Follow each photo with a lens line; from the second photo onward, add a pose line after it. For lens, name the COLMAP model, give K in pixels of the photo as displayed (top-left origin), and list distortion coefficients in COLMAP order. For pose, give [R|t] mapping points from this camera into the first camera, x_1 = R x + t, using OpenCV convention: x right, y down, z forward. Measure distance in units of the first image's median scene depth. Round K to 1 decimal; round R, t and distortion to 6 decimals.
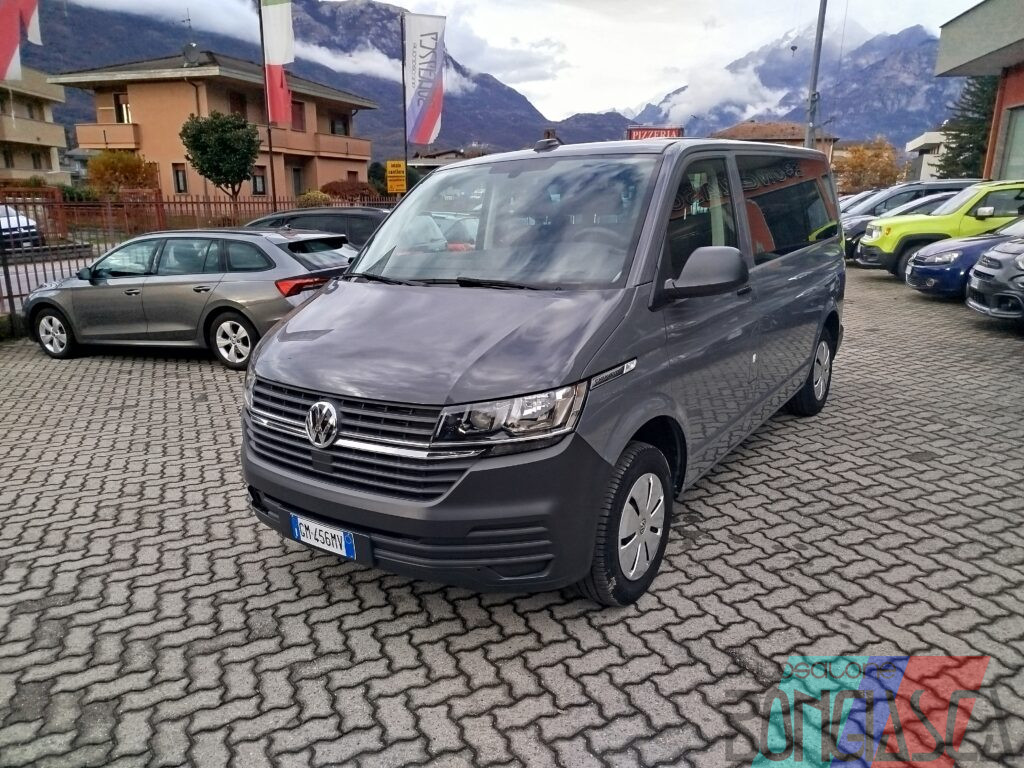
lens RADIAL K [[745.9, 0, 512.0], [0, 745.9, 384.0], [0, 0, 1]] dist [0.051467, -0.058405]
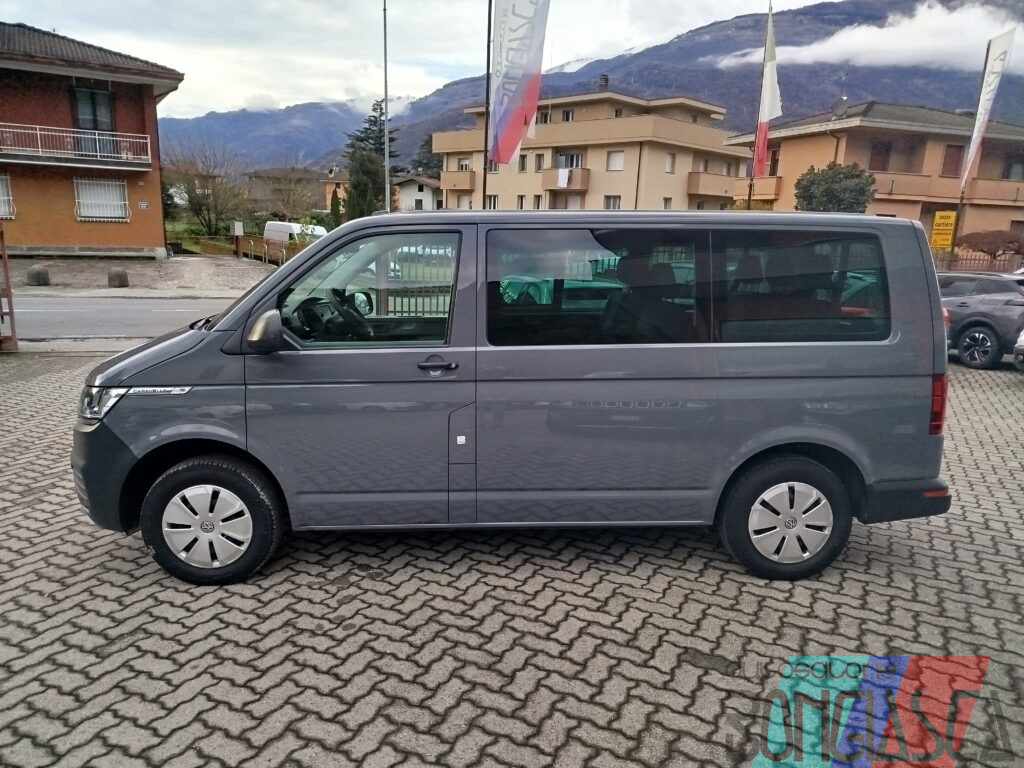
lens RADIAL K [[745.9, 0, 512.0], [0, 745.9, 384.0], [0, 0, 1]] dist [0.051467, -0.058405]
pose [[0.587087, 0.185531, -0.787977, 0.236028], [-0.228653, 0.971752, 0.058442, -0.037836], [0.776561, 0.145862, 0.612925, 0.100568]]
